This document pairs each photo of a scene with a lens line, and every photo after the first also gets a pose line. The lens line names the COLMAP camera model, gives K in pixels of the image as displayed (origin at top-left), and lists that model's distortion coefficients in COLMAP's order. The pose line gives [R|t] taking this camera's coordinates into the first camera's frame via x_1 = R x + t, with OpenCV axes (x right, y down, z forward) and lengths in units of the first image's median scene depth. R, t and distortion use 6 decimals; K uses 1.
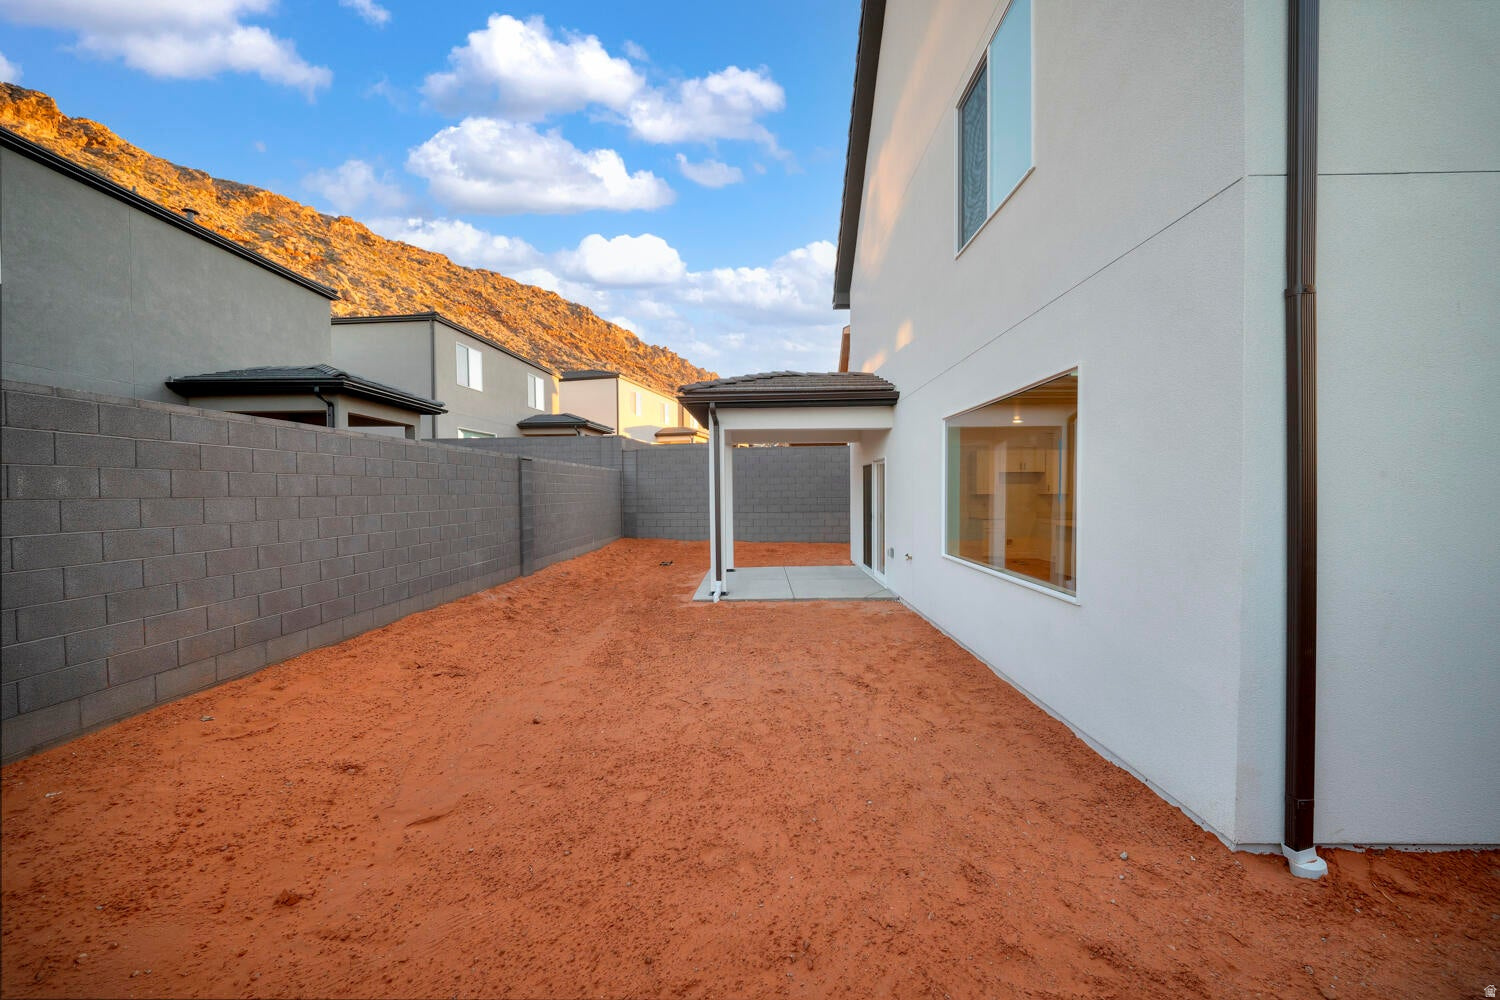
lens RADIAL K [[511.1, 0, 750.0], [0, 511.1, 500.0], [0, 0, 1]] dist [-0.001056, -0.000227]
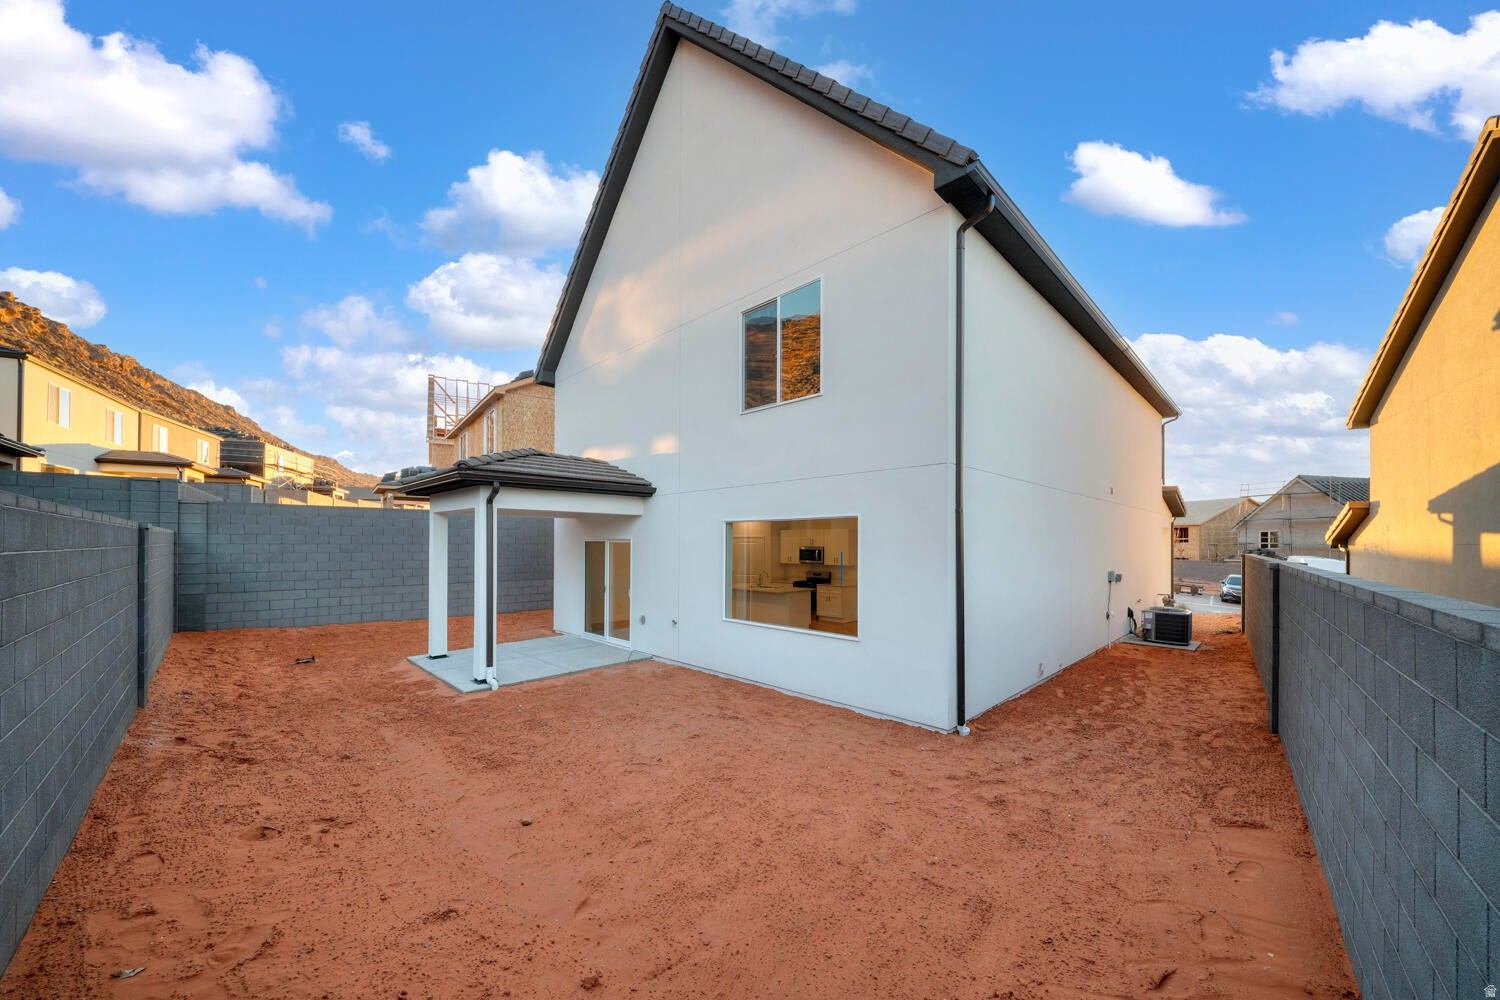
lens RADIAL K [[522.2, 0, 744.2], [0, 522.2, 542.4], [0, 0, 1]] dist [0.001081, -0.000186]
pose [[0.698838, 0.016214, 0.715096, -0.680802], [0.002772, 0.999674, -0.025376, -0.074014], [-0.715274, 0.019716, 0.698566, -0.032136]]
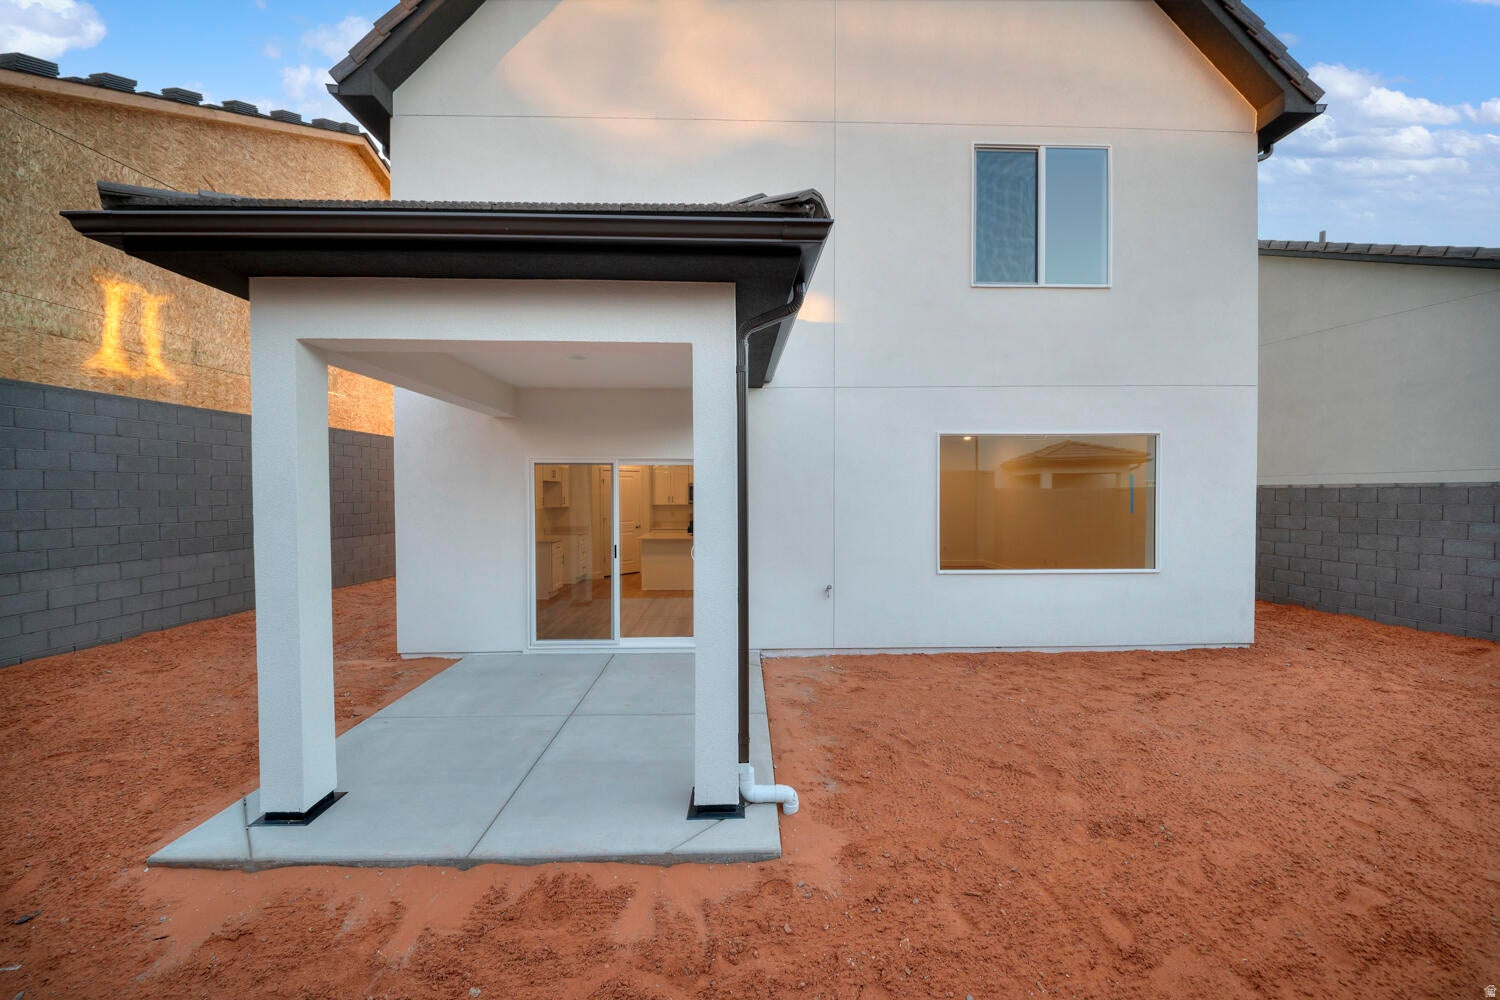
lens RADIAL K [[523.5, 0, 750.0], [0, 523.5, 500.0], [0, 0, 1]] dist [-0.001927, -0.000193]
pose [[-0.028473, -0.006007, 0.999577, -0.698257], [0.023515, 0.999701, 0.006678, -0.053022], [-0.999318, 0.023695, -0.028323, 1.580279]]
